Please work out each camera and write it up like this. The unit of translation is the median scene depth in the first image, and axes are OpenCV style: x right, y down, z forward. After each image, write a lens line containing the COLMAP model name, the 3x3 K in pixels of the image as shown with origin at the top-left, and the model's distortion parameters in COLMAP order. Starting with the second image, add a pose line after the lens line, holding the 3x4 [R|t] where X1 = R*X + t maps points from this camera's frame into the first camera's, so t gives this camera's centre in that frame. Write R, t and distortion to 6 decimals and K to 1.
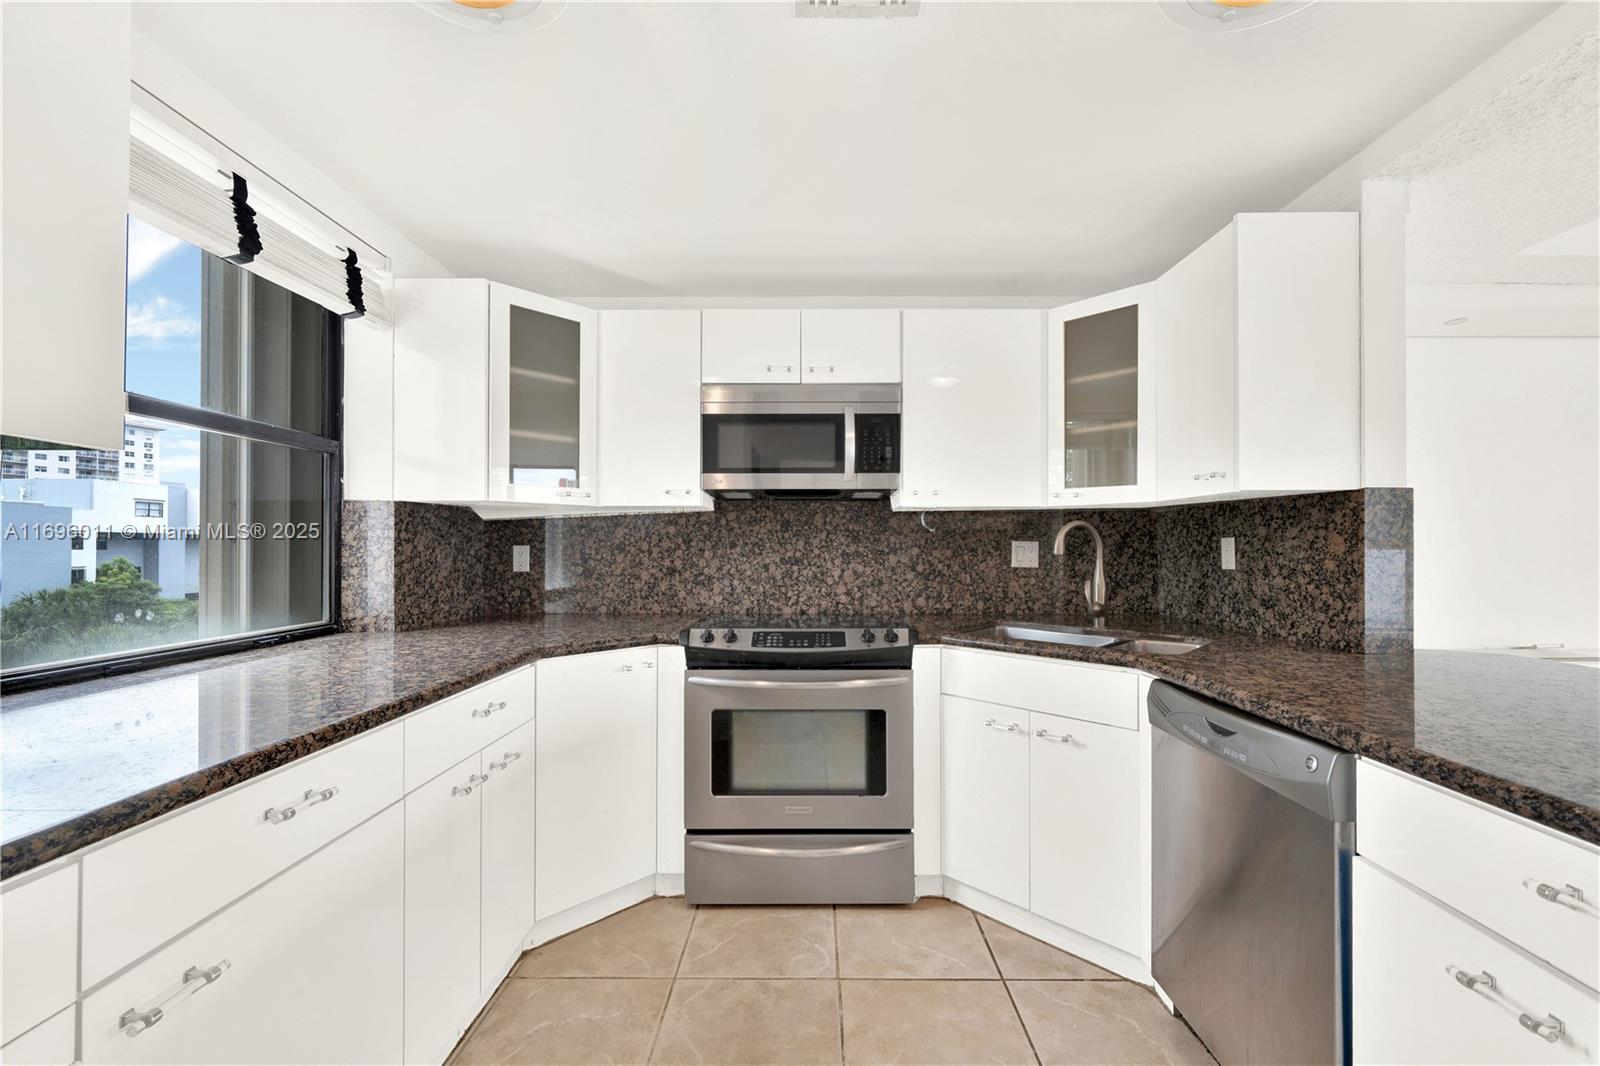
lens RADIAL K [[641.0, 0, 801.3], [0, 641.0, 545.7], [0, 0, 1]] dist [0.000424, 0.000065]
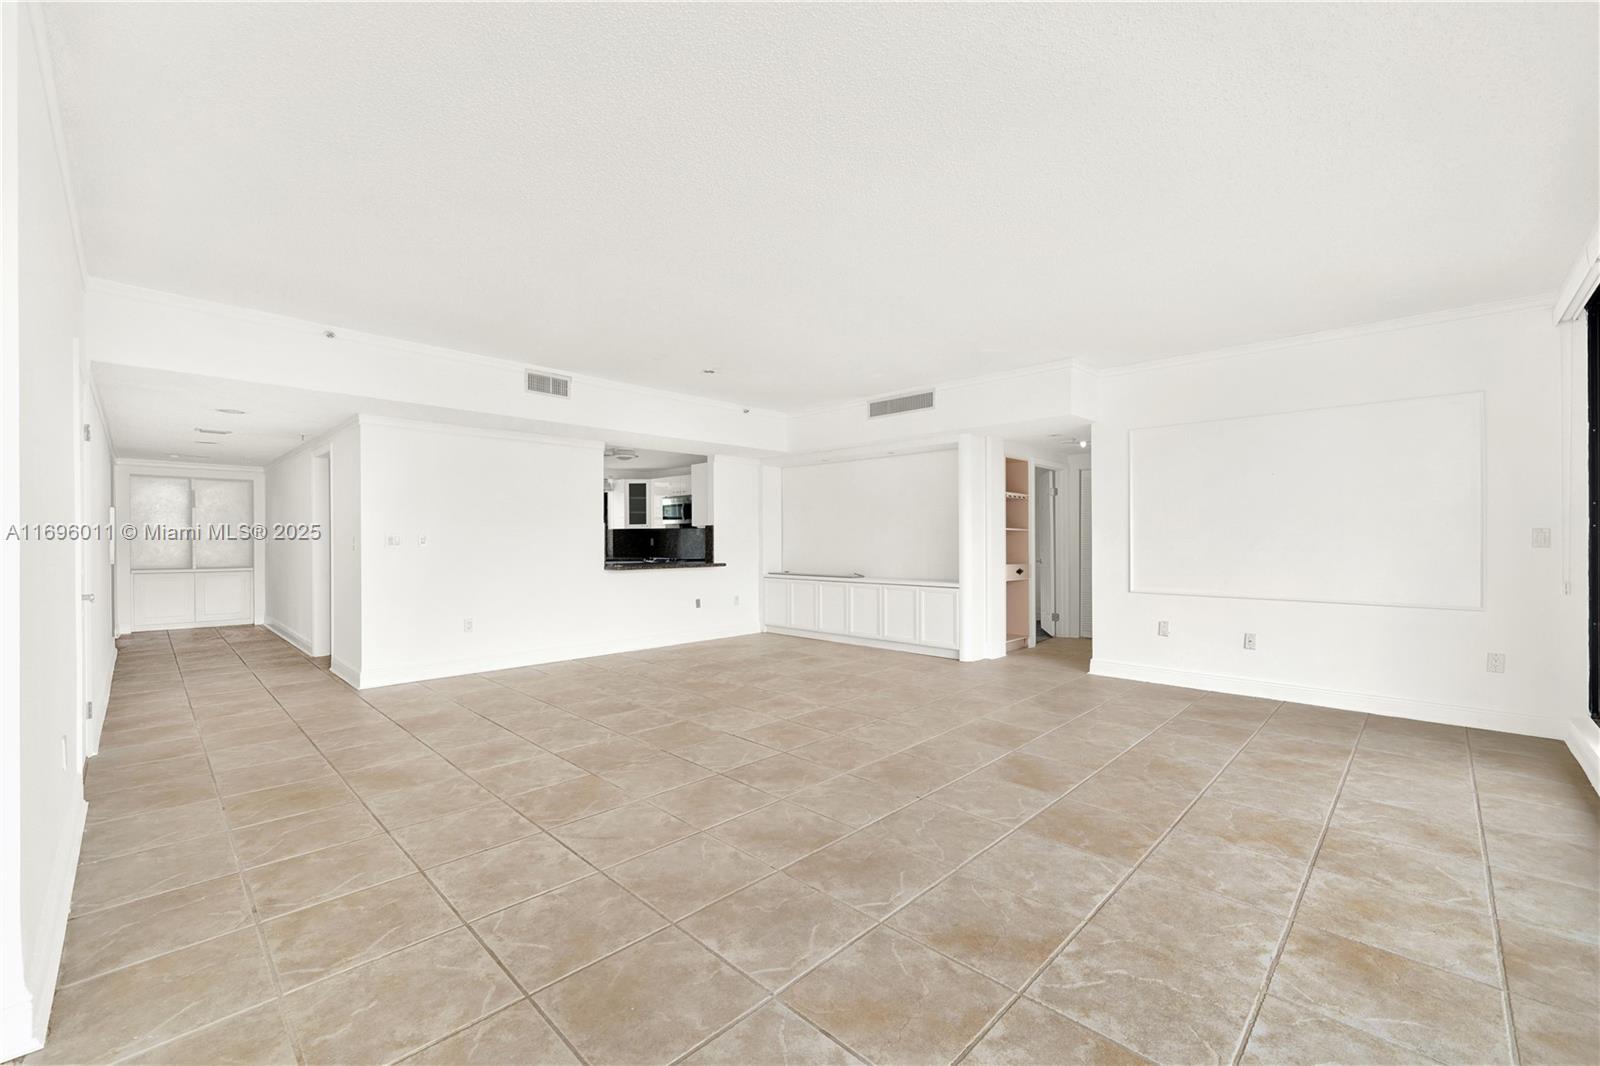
lens RADIAL K [[638.1, 0, 781.3], [0, 638.1, 541.7], [0, 0, 1]] dist [0.000263, 0.000439]
pose [[0.712823, 0.001135, -0.701343, 3.148853], [0.003266, 0.999982, 0.004938, 0.001764], [0.701336, -0.005810, 0.712807, -1.303471]]
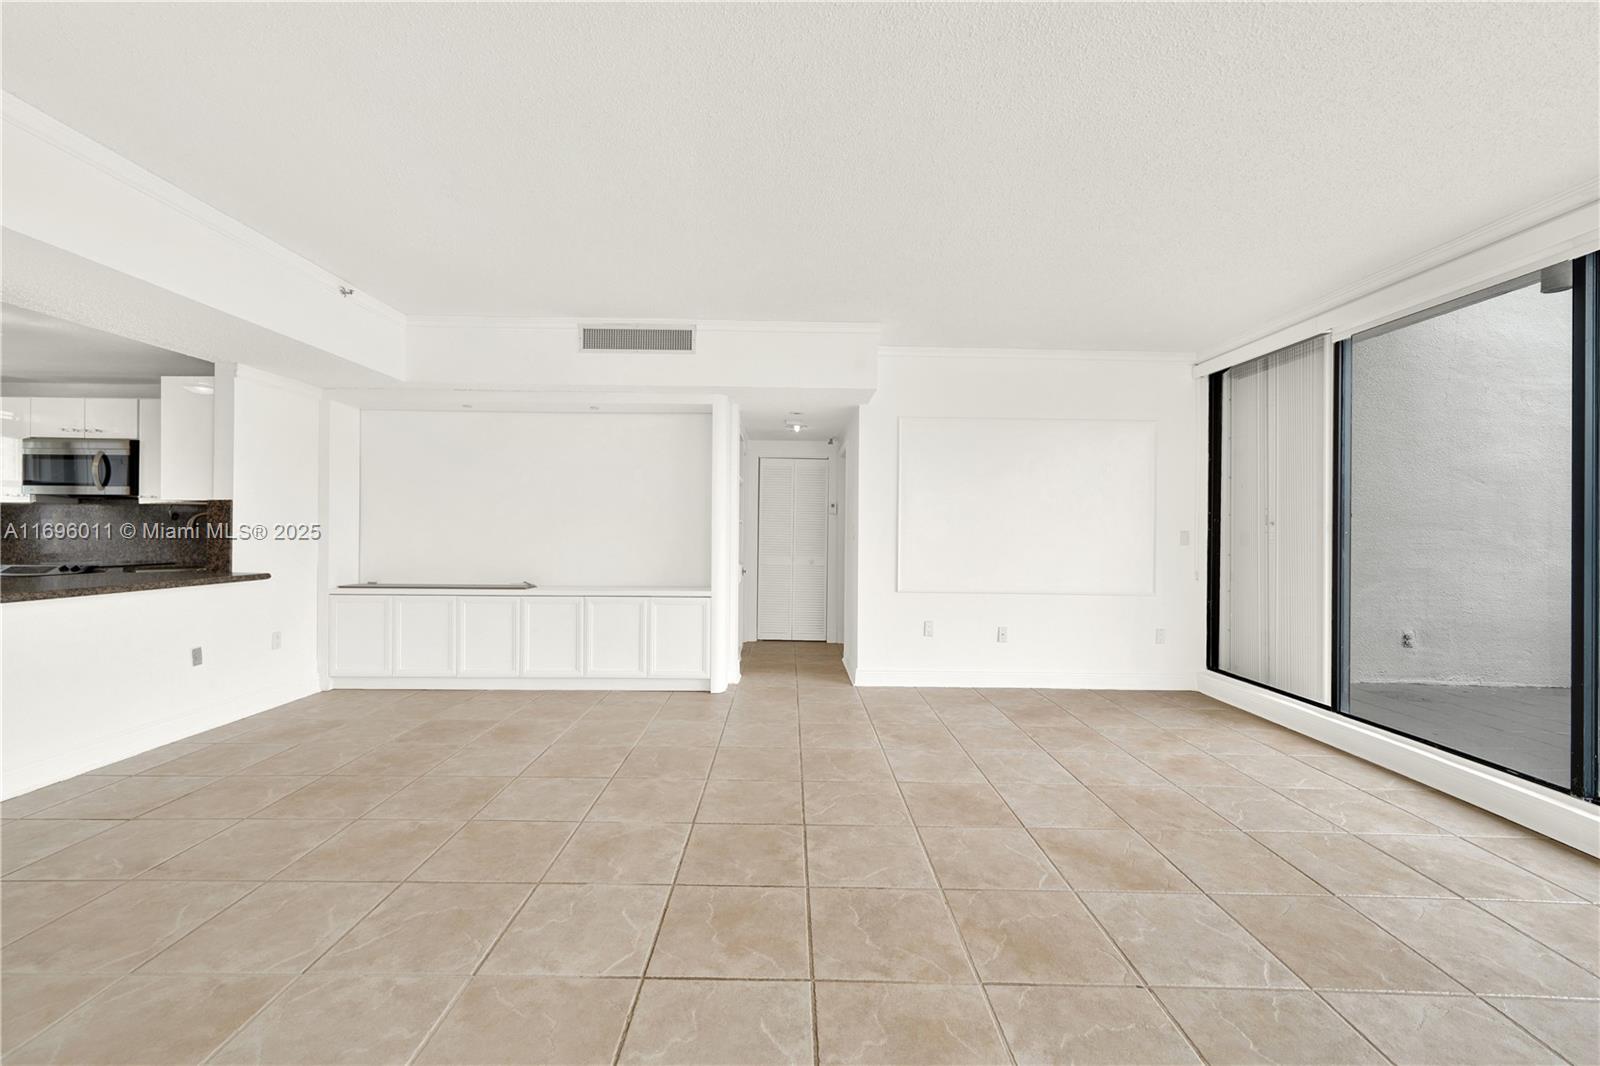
lens RADIAL K [[656.6, 0, 792.1], [0, 656.6, 534.7], [0, 0, 1]] dist [0.017550, 0.000346]
pose [[0.999950, 0.009952, 0.000638, 2.151539], [-0.009955, 0.999943, 0.003967, 0.003116], [-0.000599, -0.003973, 0.999992, -0.995006]]
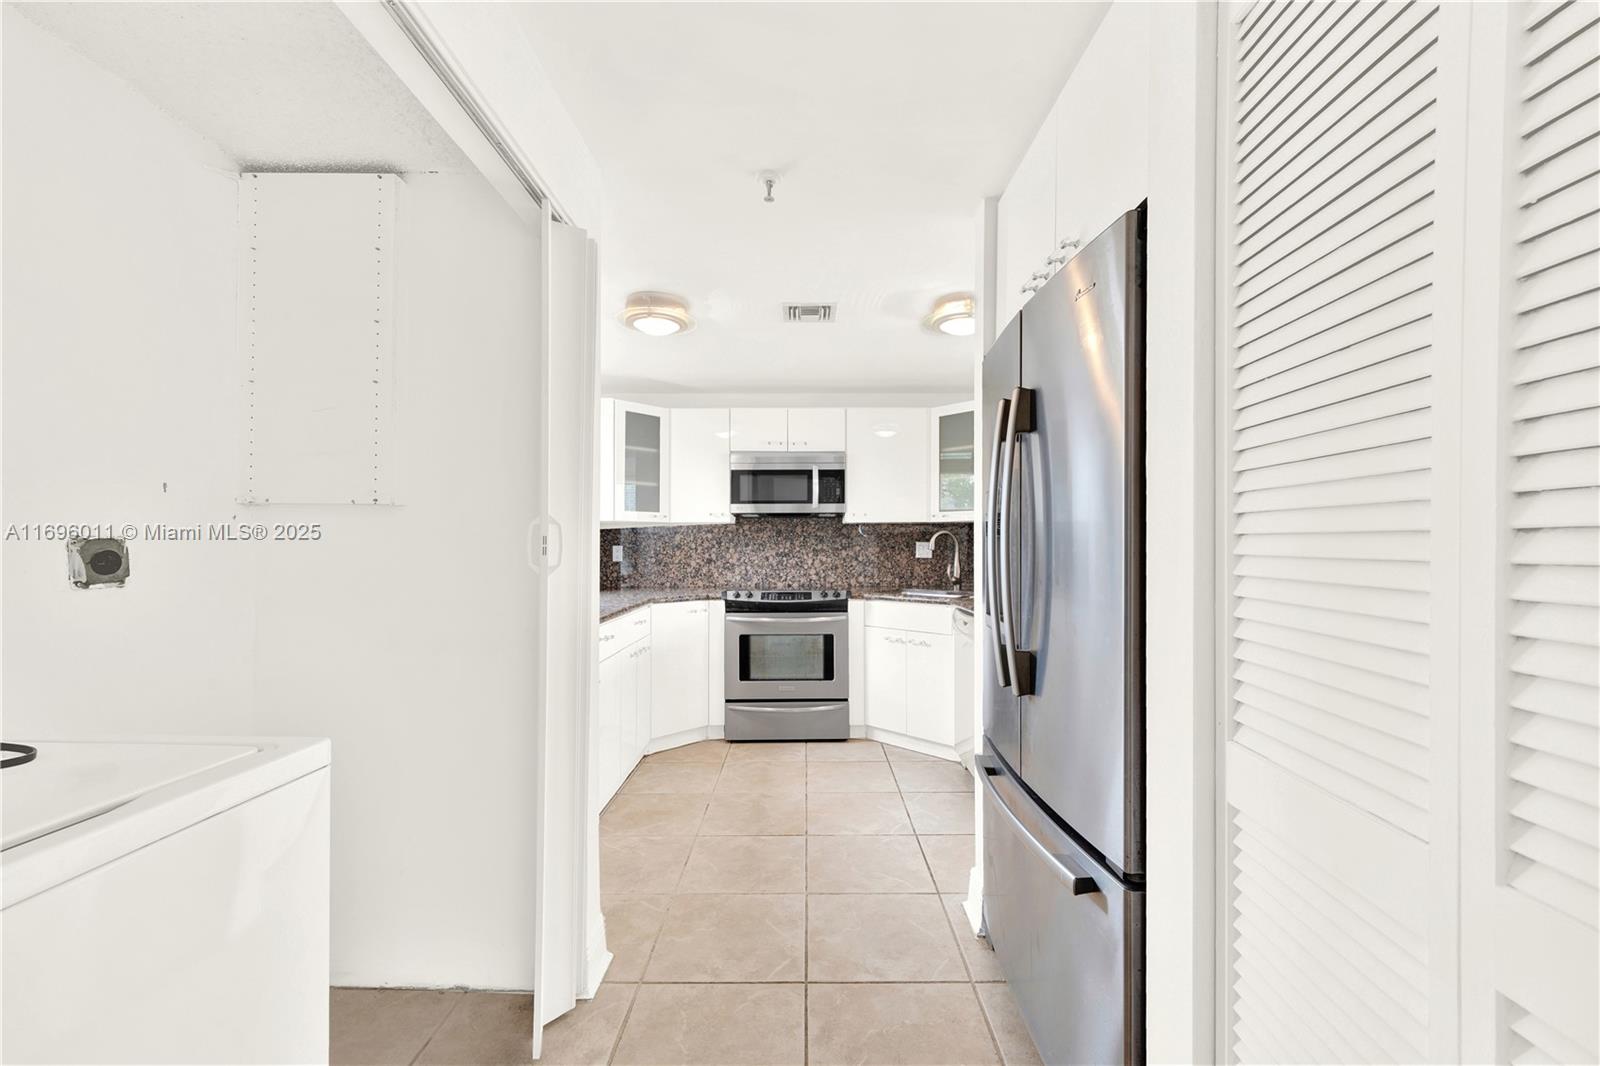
lens RADIAL K [[641.0, 0, 801.3], [0, 641.0, 545.7], [0, 0, 1]] dist [0.000424, 0.000065]
pose [[0.999922, -0.002889, 0.012134, 0.015121], [0.002880, 0.999996, 0.000742, 0.000343], [-0.012136, -0.000707, 0.999926, -0.752372]]
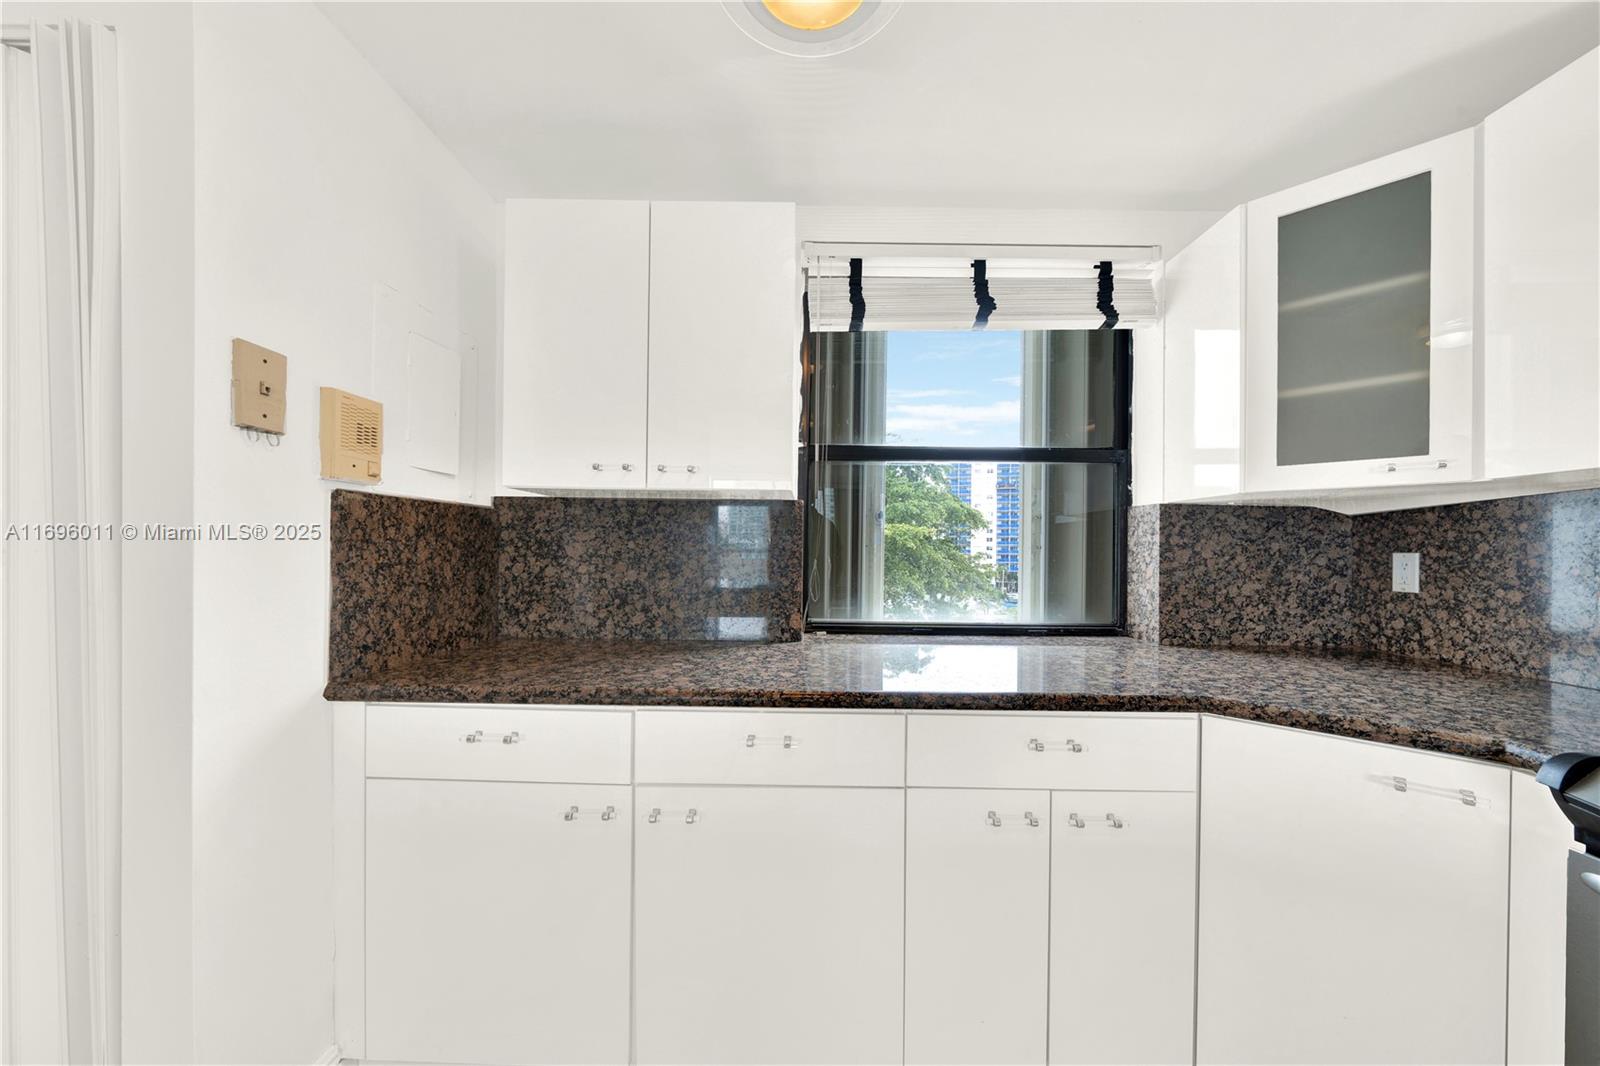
lens RADIAL K [[571.1, 0, 822.9], [0, 571.1, 550.2], [0, 0, 1]] dist [-0.003065, -0.000162]
pose [[0.011475, 0.000407, -0.999934, 0.168688], [-0.007041, 0.999975, 0.000327, 0.001083], [0.999909, 0.007037, 0.011478, 0.453678]]
